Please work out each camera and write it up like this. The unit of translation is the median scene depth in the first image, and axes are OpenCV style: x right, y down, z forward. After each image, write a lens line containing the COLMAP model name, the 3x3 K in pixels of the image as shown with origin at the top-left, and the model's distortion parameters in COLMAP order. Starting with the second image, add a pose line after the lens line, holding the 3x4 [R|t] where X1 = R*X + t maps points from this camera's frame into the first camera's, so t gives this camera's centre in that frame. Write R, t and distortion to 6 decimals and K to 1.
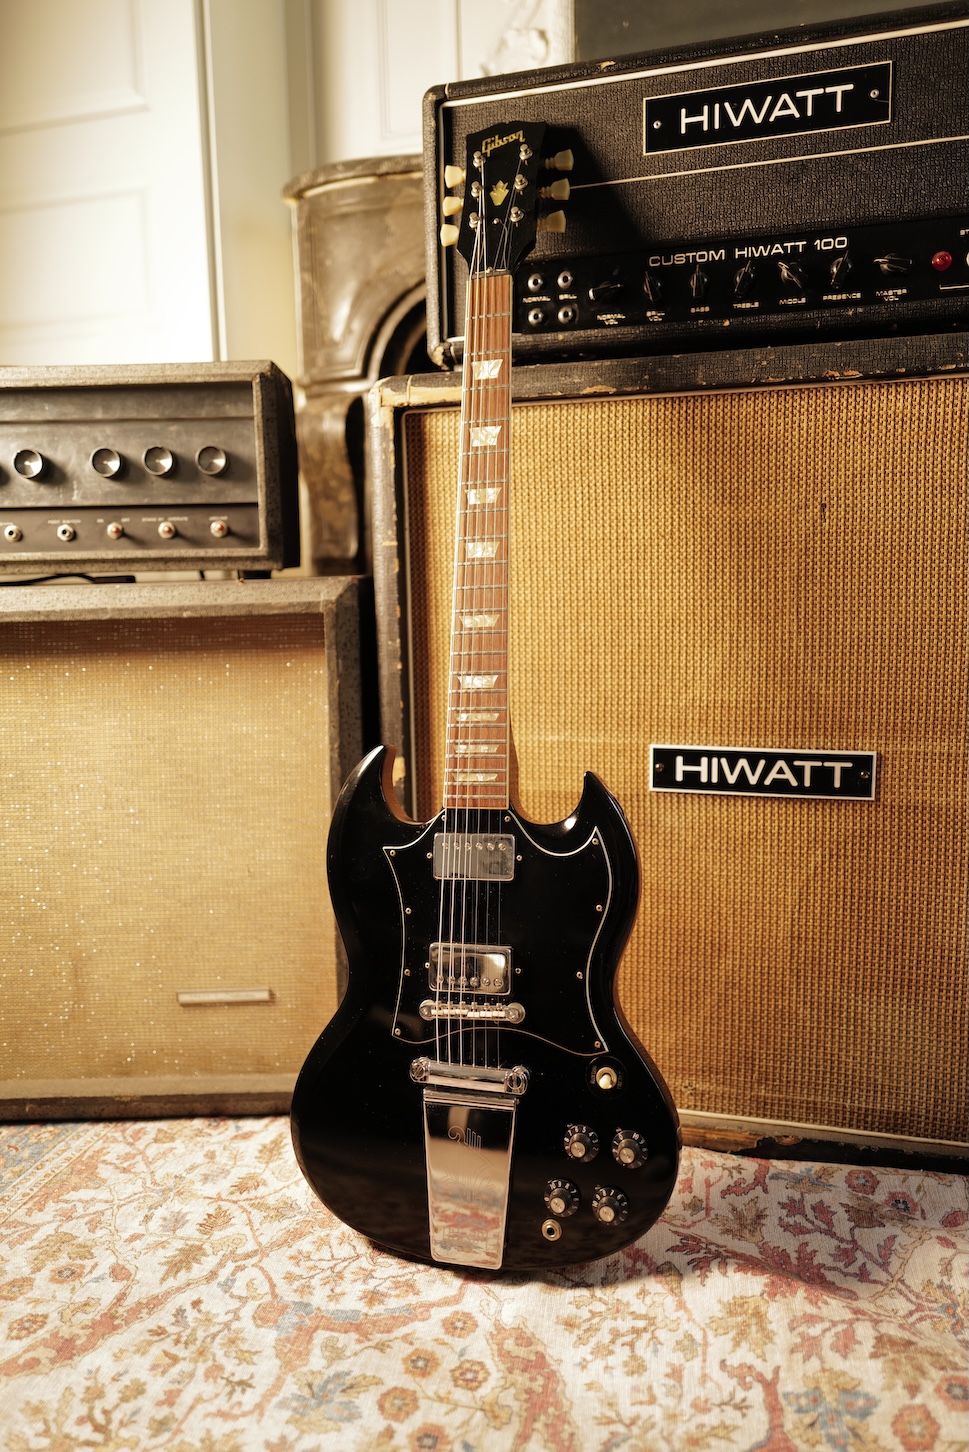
lens RADIAL K [[1063.1, 0, 484.5], [0, 1063.1, 726.0], [0, 0, 1]] dist [-0.016575, 0.013872]
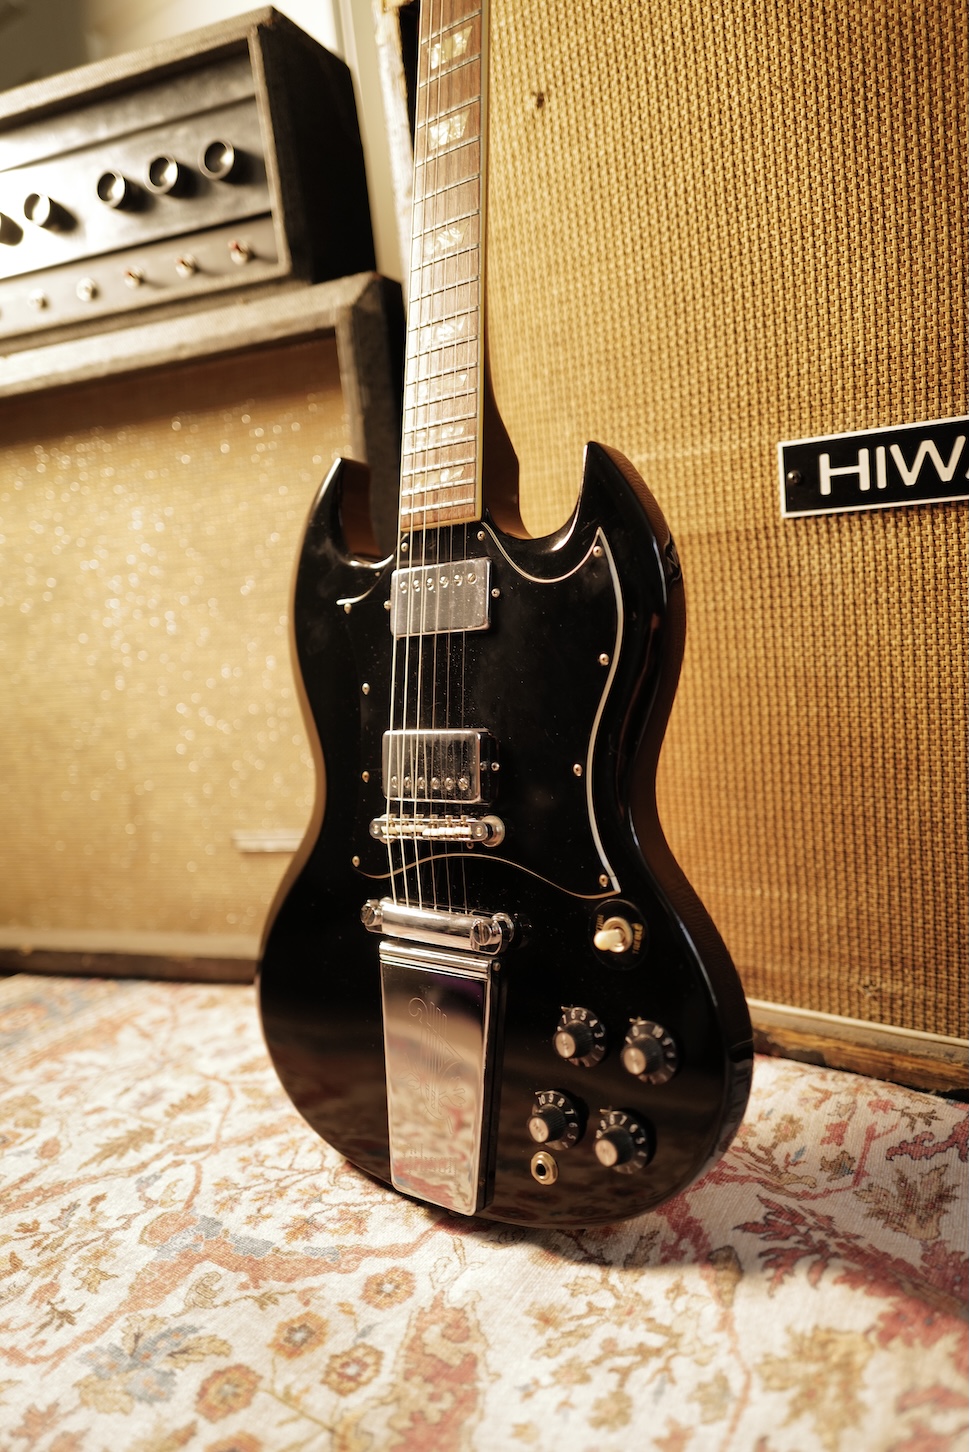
lens RADIAL K [[1063.1, 0, 484.5], [0, 1063.1, 726.0], [0, 0, 1]] dist [-0.016575, 0.013872]
pose [[0.930019, -0.018524, -0.367044, 0.255122], [0.039492, 0.997983, 0.049700, 0.169327], [0.365383, -0.060717, 0.928875, 0.392593]]
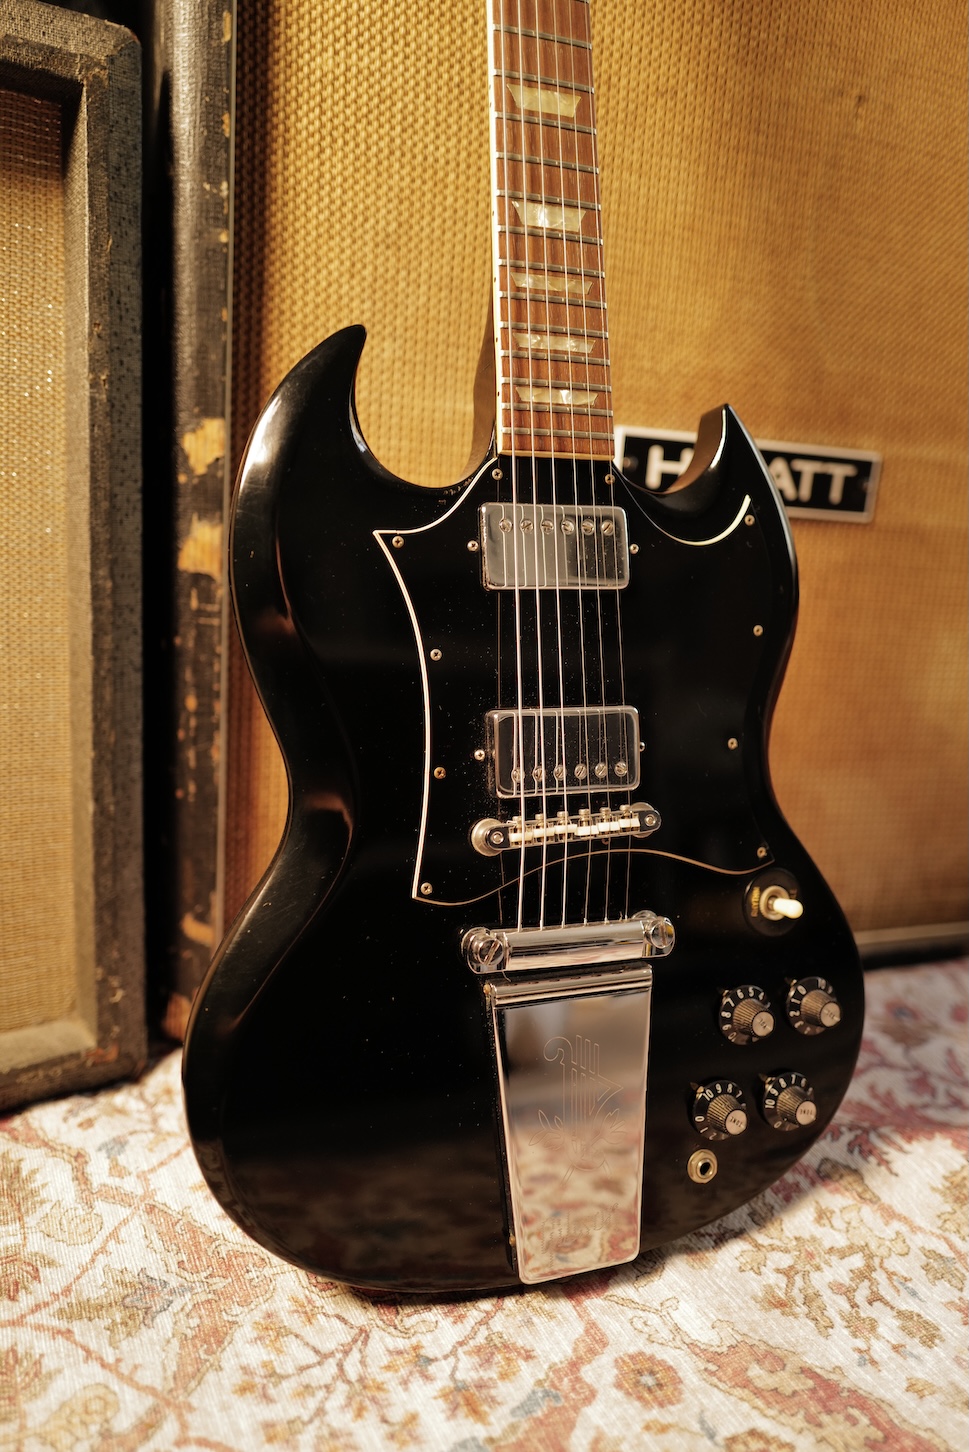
lens RADIAL K [[1063.1, 0, 484.5], [0, 1063.1, 726.0], [0, 0, 1]] dist [-0.016575, 0.013872]
pose [[0.801727, -0.053527, 0.595288, -0.362372], [-0.002725, 0.995644, 0.093197, 0.162506], [-0.597684, -0.076341, 0.798089, 0.582795]]
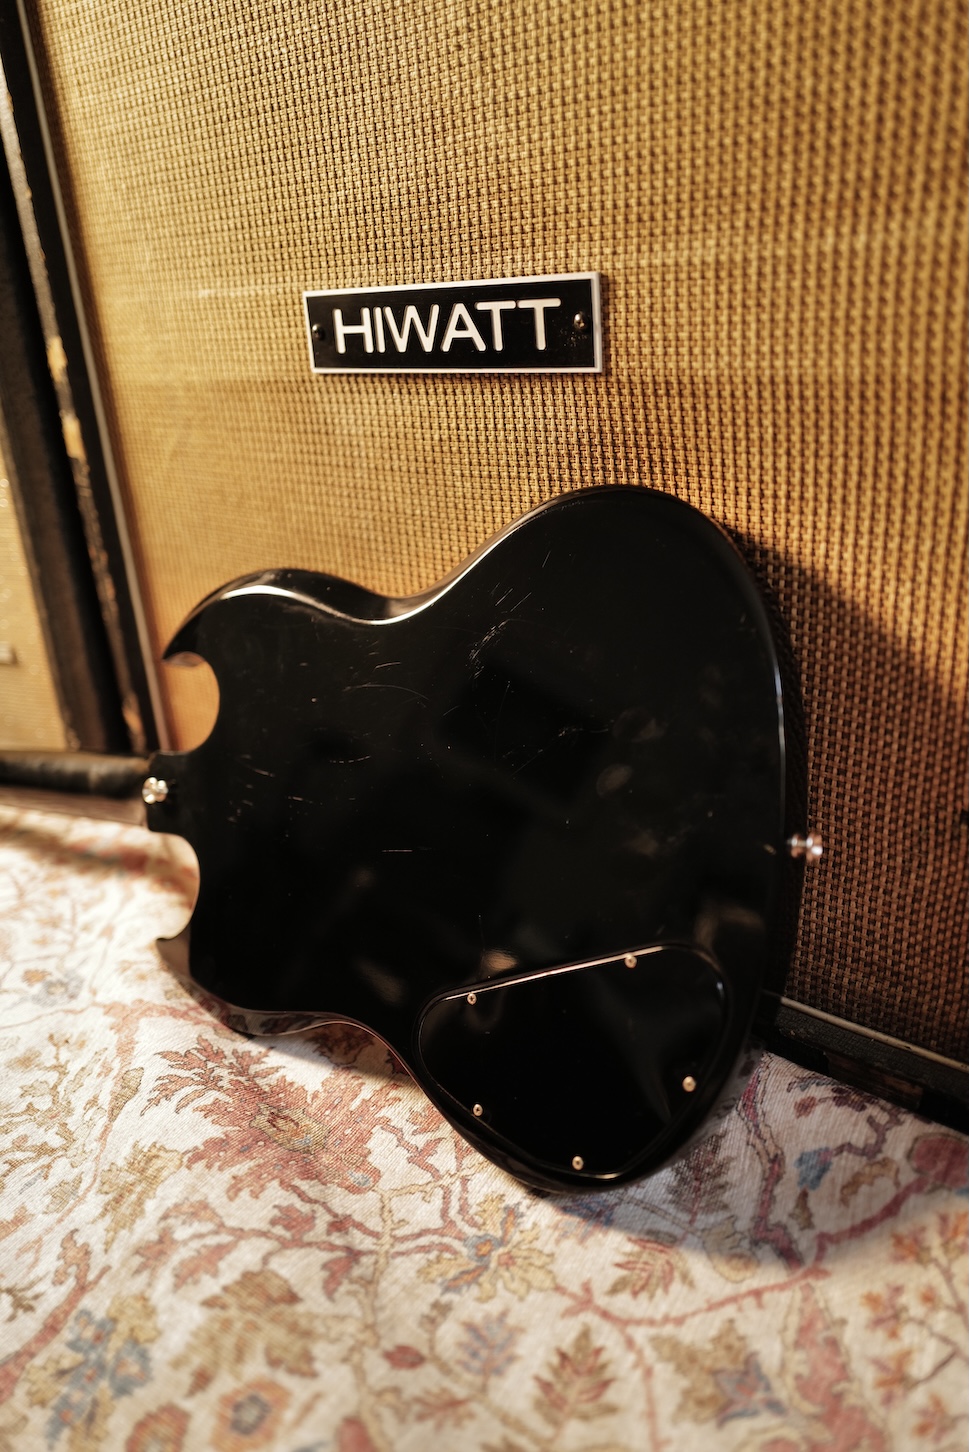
lens RADIAL K [[1063.1, 0, 484.5], [0, 1063.1, 726.0], [0, 0, 1]] dist [-0.016575, 0.013872]
pose [[0.923848, 0.103768, -0.368425, 0.573152], [0.004711, 0.959394, 0.282030, 0.097433], [0.382730, -0.262288, 0.885846, 0.509053]]
